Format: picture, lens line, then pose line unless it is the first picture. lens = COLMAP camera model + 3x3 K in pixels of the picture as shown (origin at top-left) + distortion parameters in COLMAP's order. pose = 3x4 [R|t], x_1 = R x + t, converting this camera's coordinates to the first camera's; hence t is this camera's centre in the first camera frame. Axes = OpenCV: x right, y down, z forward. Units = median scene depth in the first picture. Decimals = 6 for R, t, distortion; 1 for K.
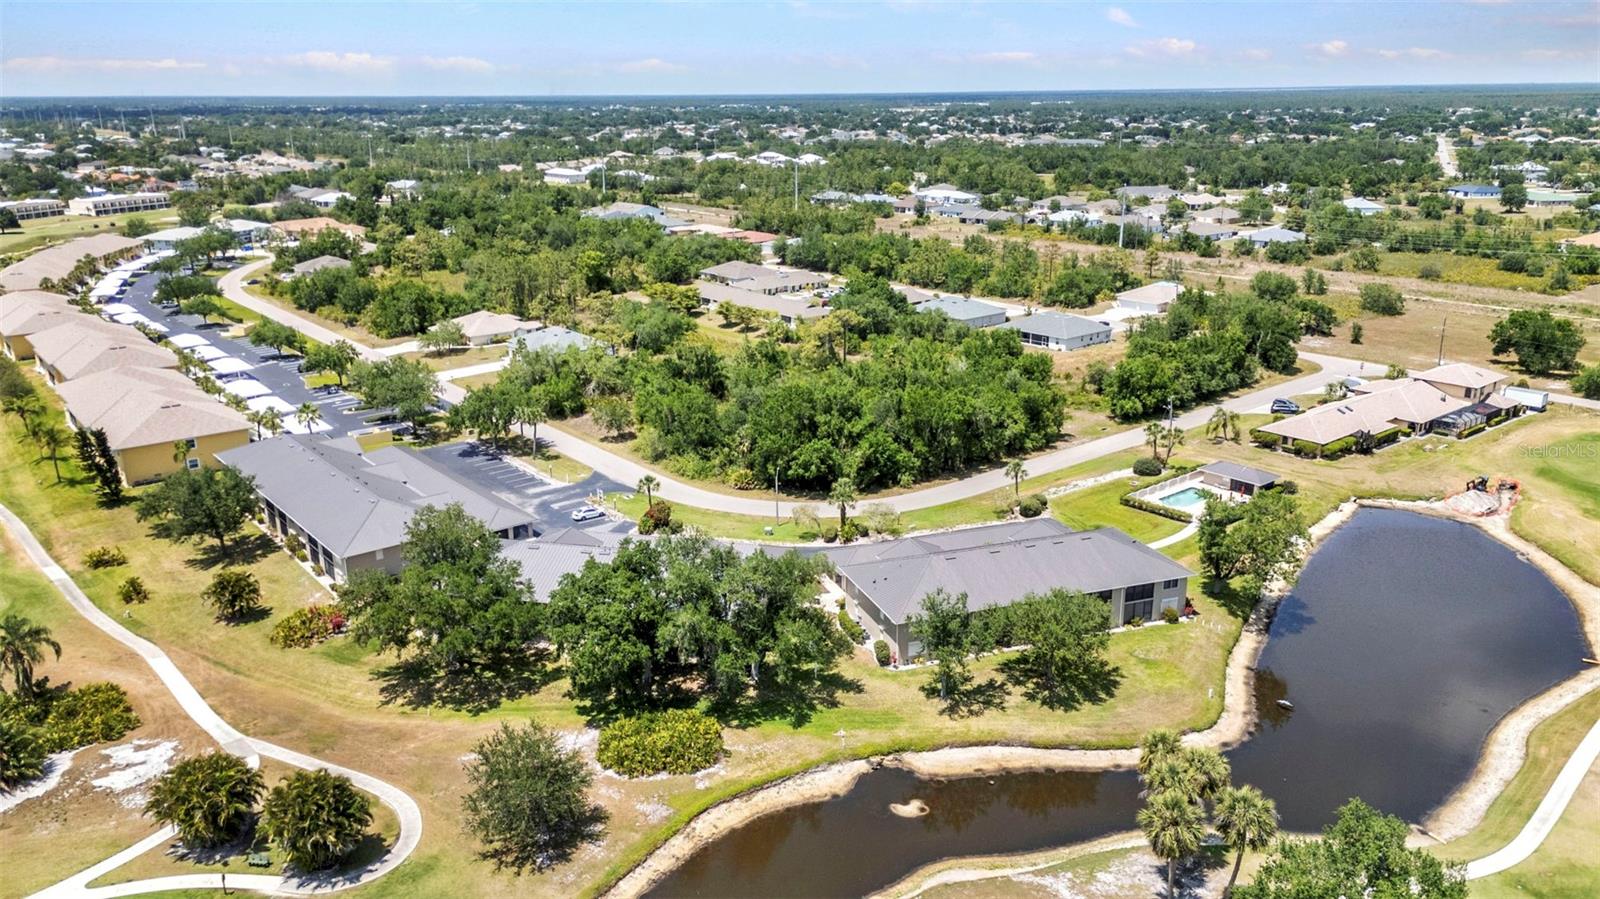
lens RADIAL K [[1173.2, 0, 800.0], [0, 1173.2, 449.5], [0, 0, 1]] dist [0.073061, -0.068172]
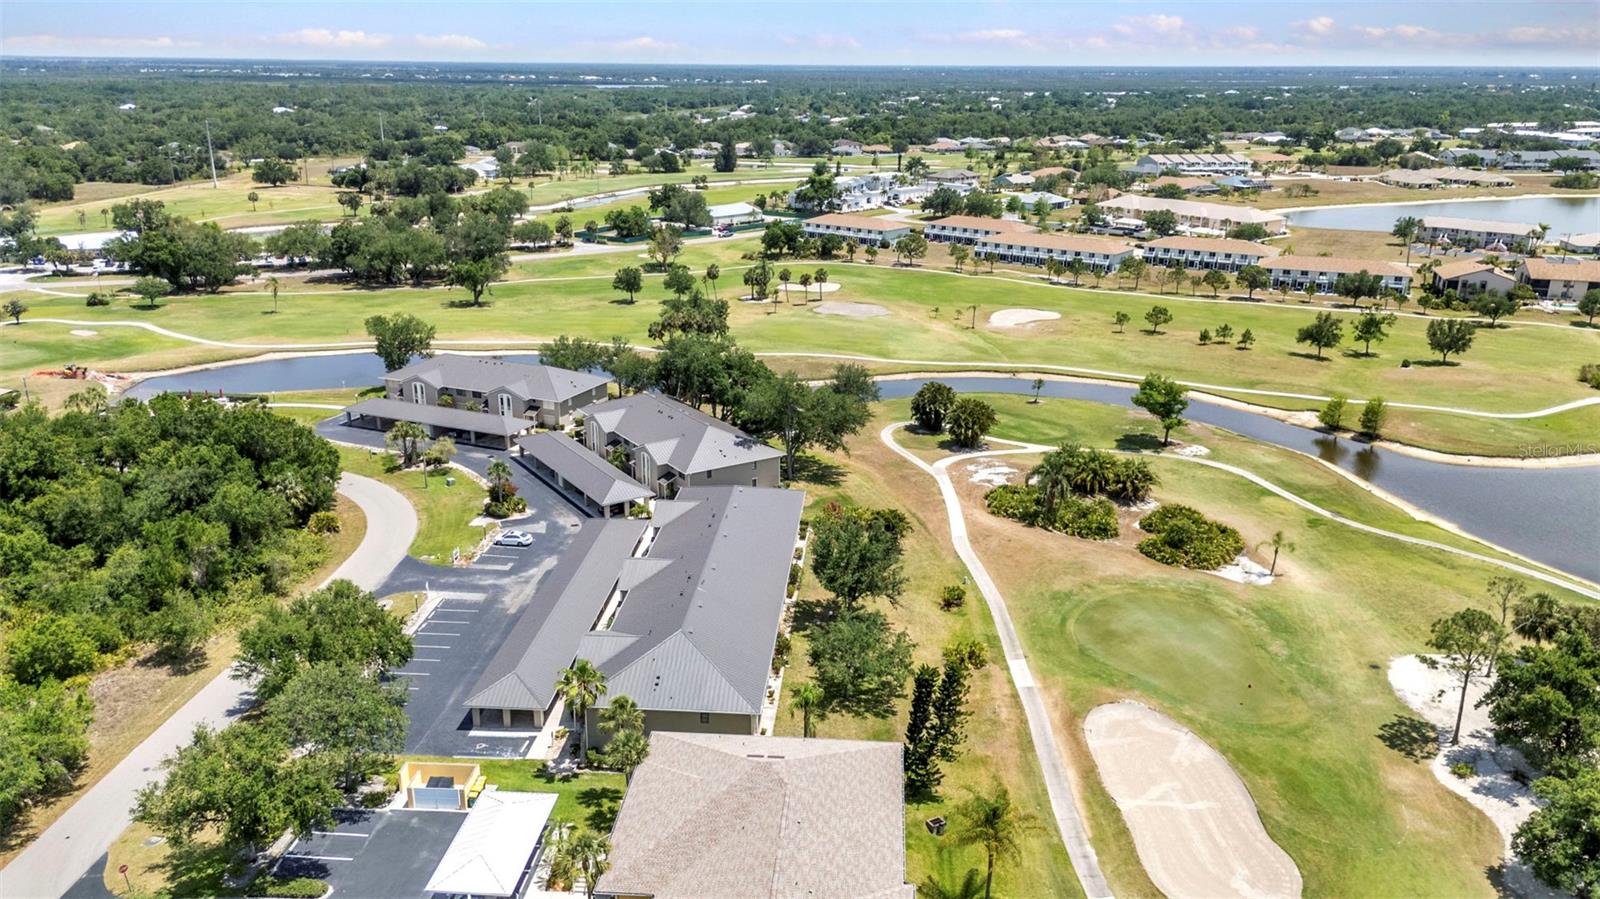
lens RADIAL K [[1173.2, 0, 800.0], [0, 1173.2, 449.5], [0, 0, 1]] dist [0.073061, -0.068172]
pose [[-0.726844, -0.210106, 0.653876, -0.787397], [0.199123, 0.846699, 0.493408, -0.346708], [-0.657304, 0.488832, -0.573581, 1.162484]]
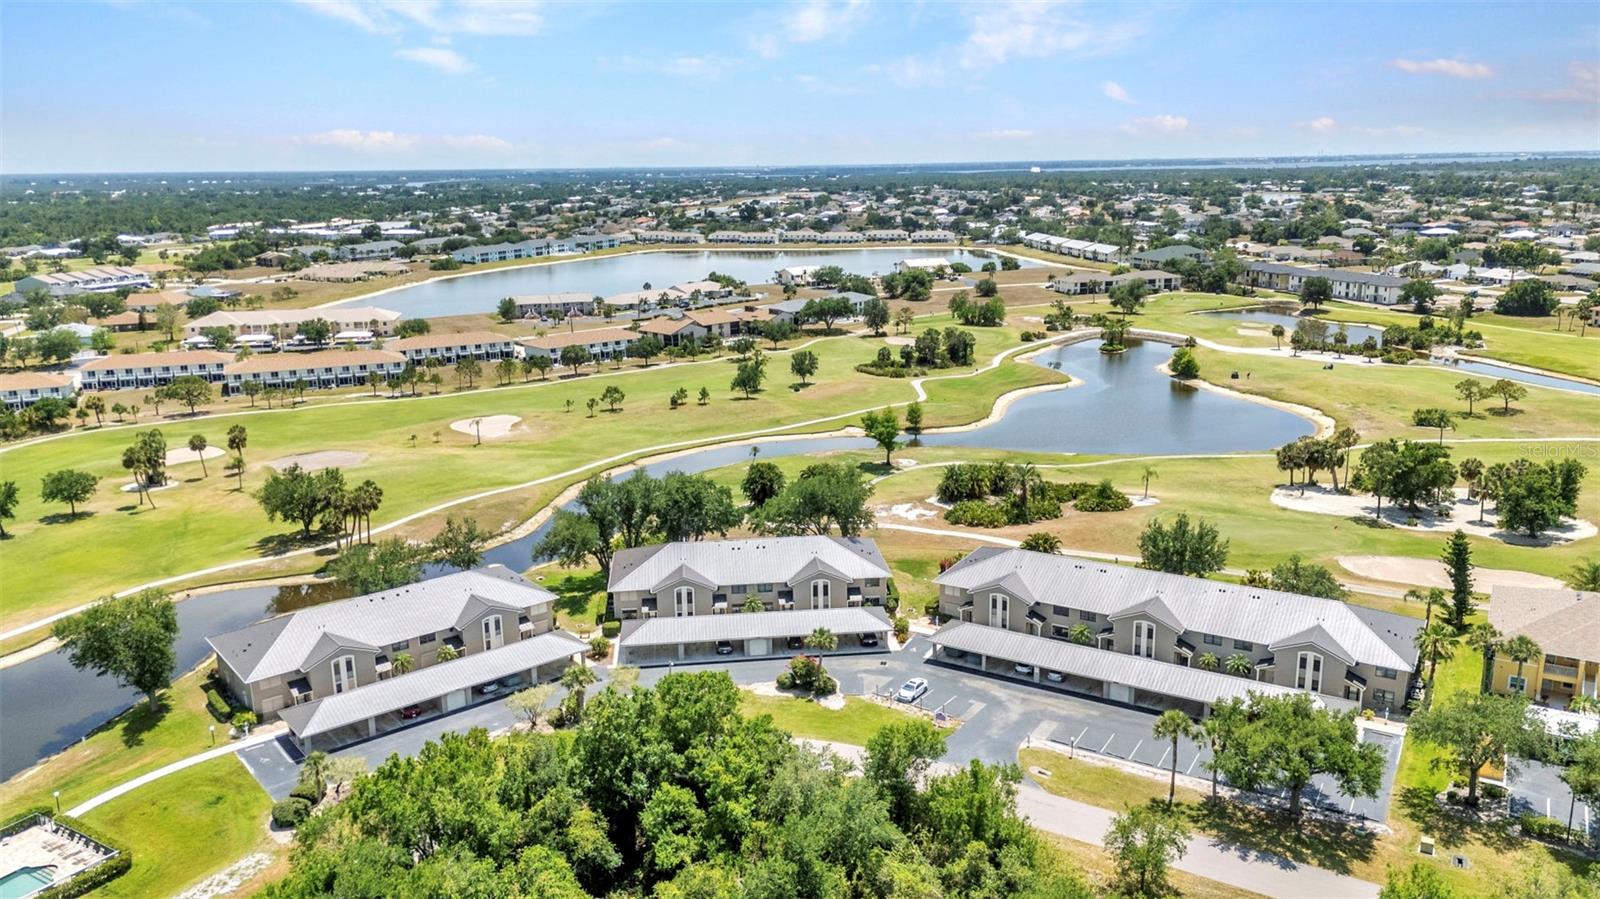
lens RADIAL K [[1169.8, 0, 800.0], [0, 1169.8, 449.5], [0, 0, 1]] dist [0.099164, -0.121073]
pose [[-0.941510, 0.102084, -0.321150, 0.112368], [-0.075061, 0.865540, 0.495184, -0.410653], [0.328518, 0.490326, -0.807252, 1.336603]]
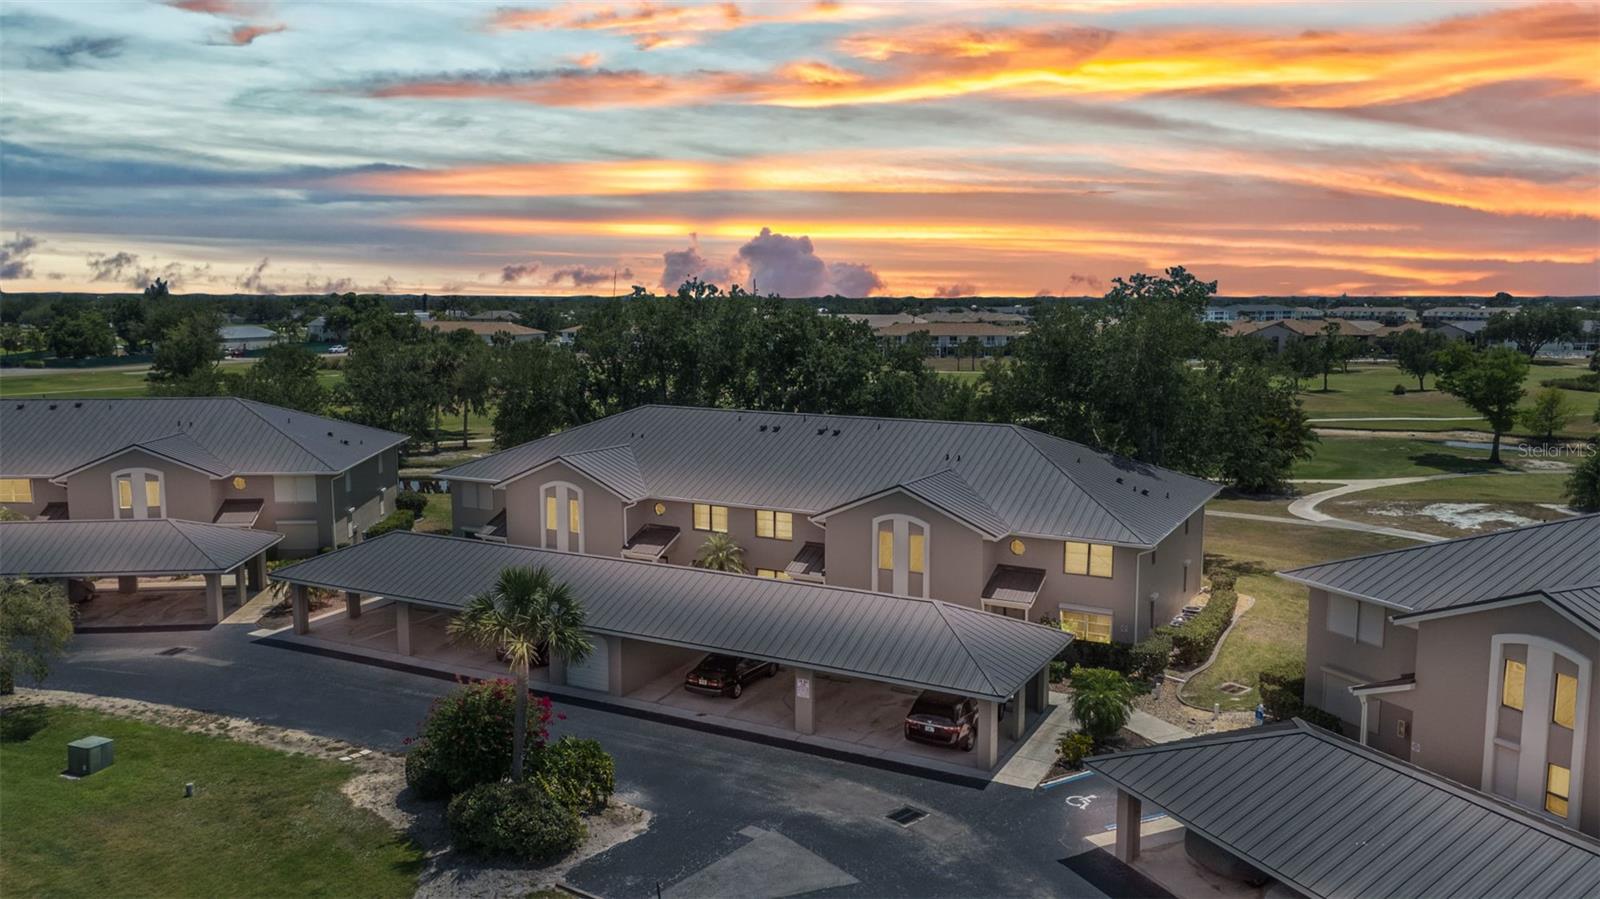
lens RADIAL K [[1175.6, 0, 800.0], [0, 1175.6, 449.5], [0, 0, 1]] dist [0.065912, -0.058583]
pose [[-0.967937, -0.026192, 0.249825, -0.186563], [0.078564, 0.913087, 0.400124, -0.058708], [-0.238592, 0.406922, -0.881753, 0.965798]]
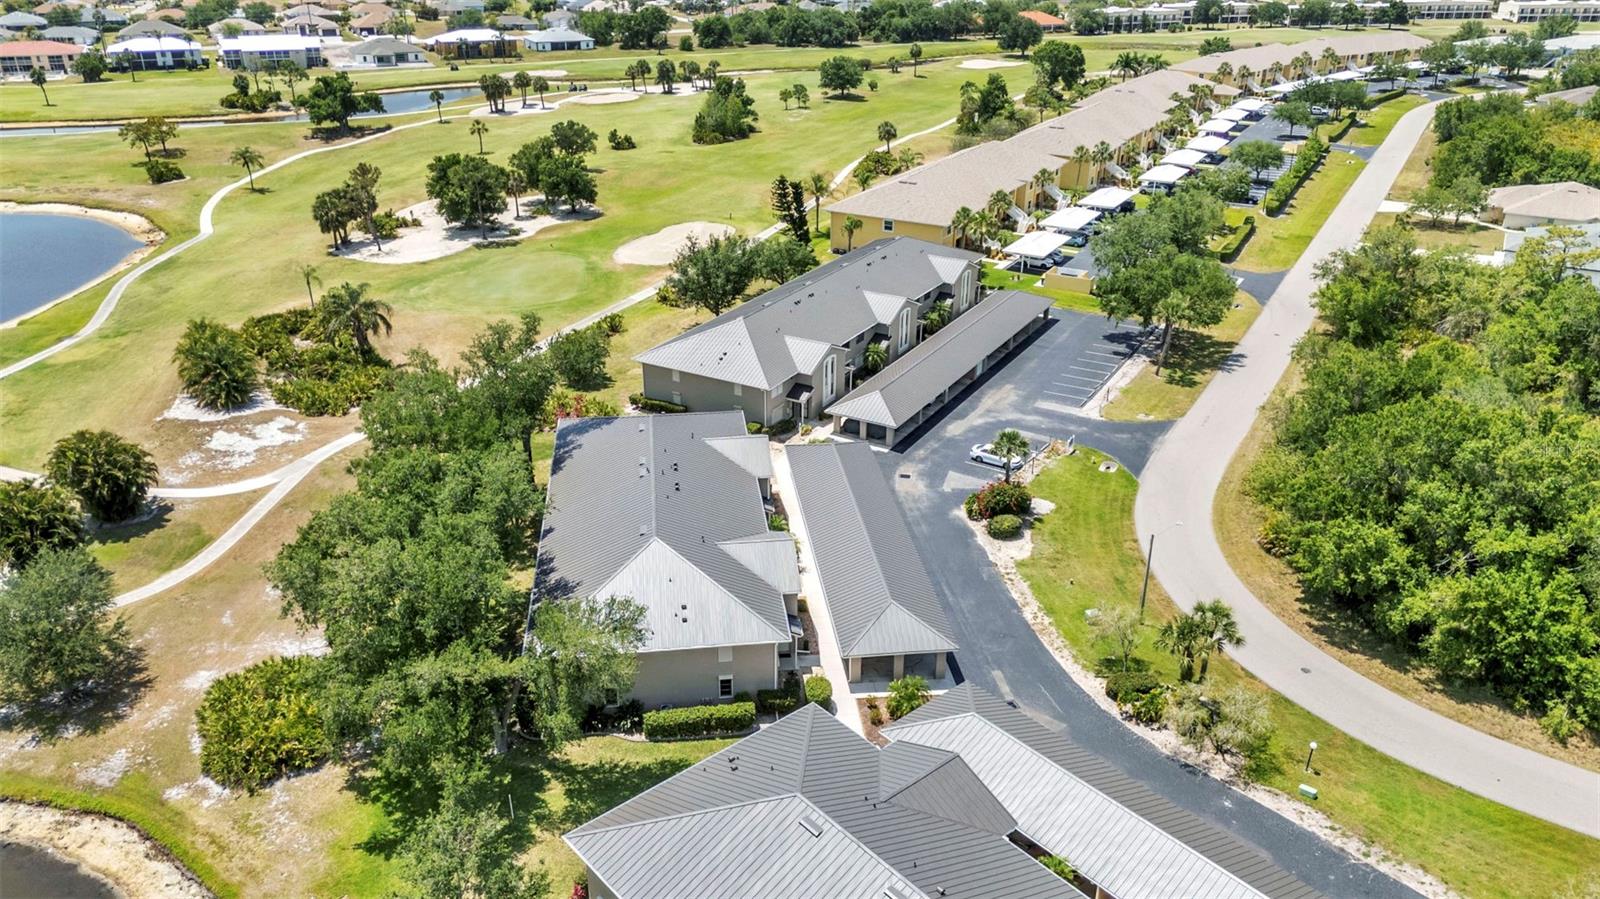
lens RADIAL K [[1175.6, 0, 800.0], [0, 1175.6, 449.5], [0, 0, 1]] dist [0.065912, -0.058583]
pose [[0.357201, 0.397254, -0.845339, 0.287256], [-0.277284, 0.909346, 0.310166, -0.105585], [0.891920, 0.123608, 0.434971, 0.540256]]
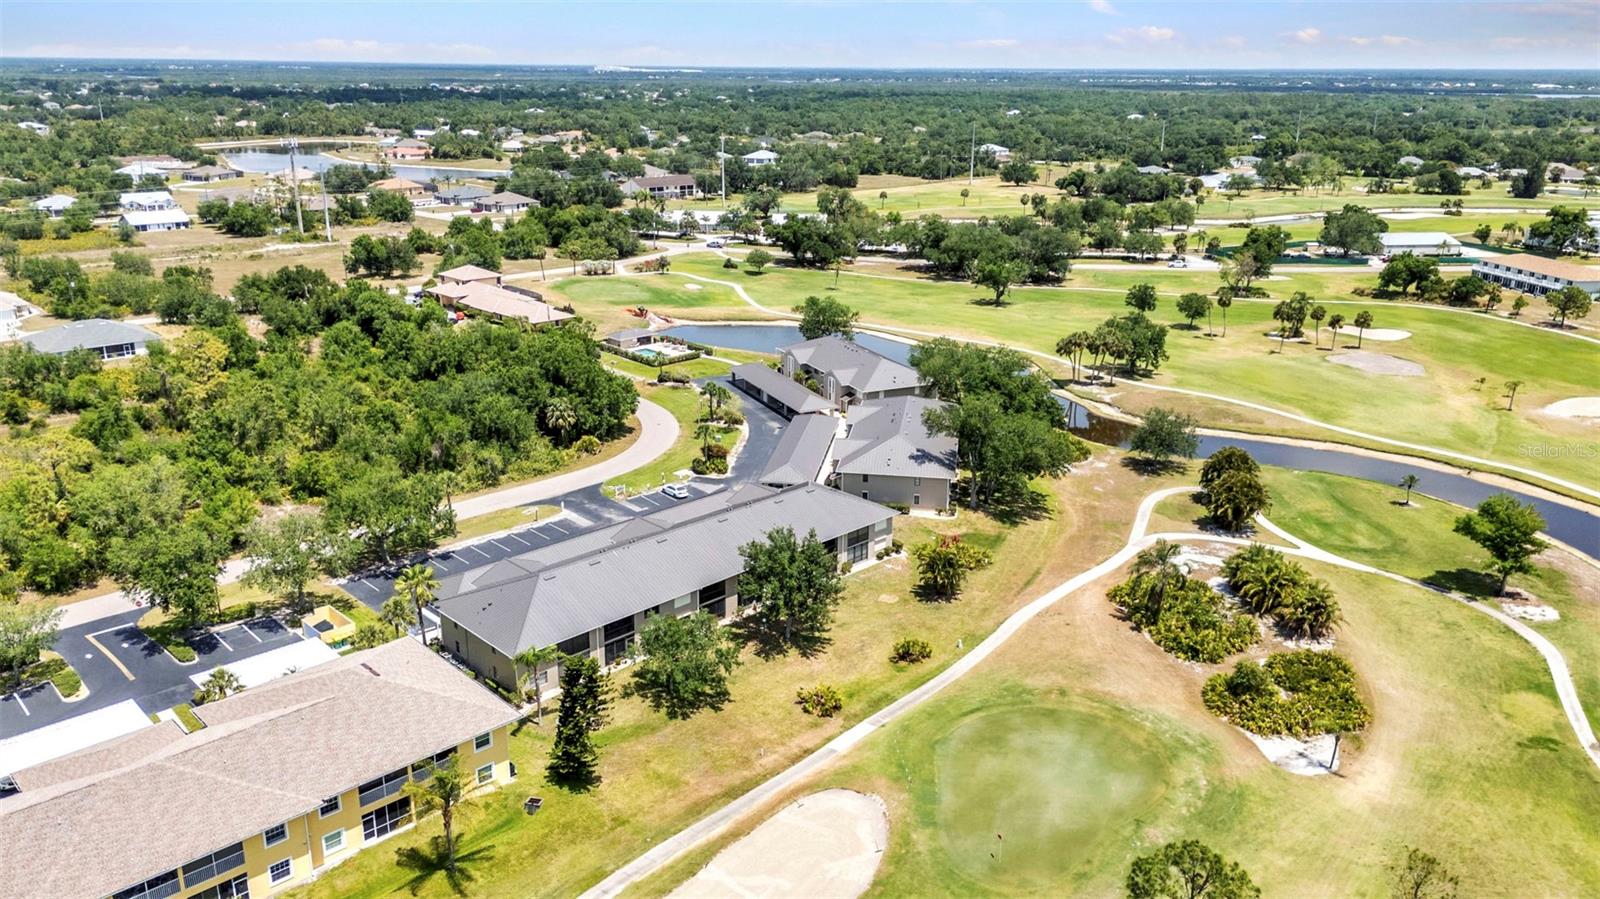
lens RADIAL K [[1173.2, 0, 800.0], [0, 1173.2, 449.5], [0, 0, 1]] dist [0.073061, -0.068172]
pose [[-0.087483, -0.300844, 0.949652, -0.984172], [0.283039, 0.906511, 0.313251, -0.227386], [-0.955110, 0.296193, 0.005846, 0.768005]]
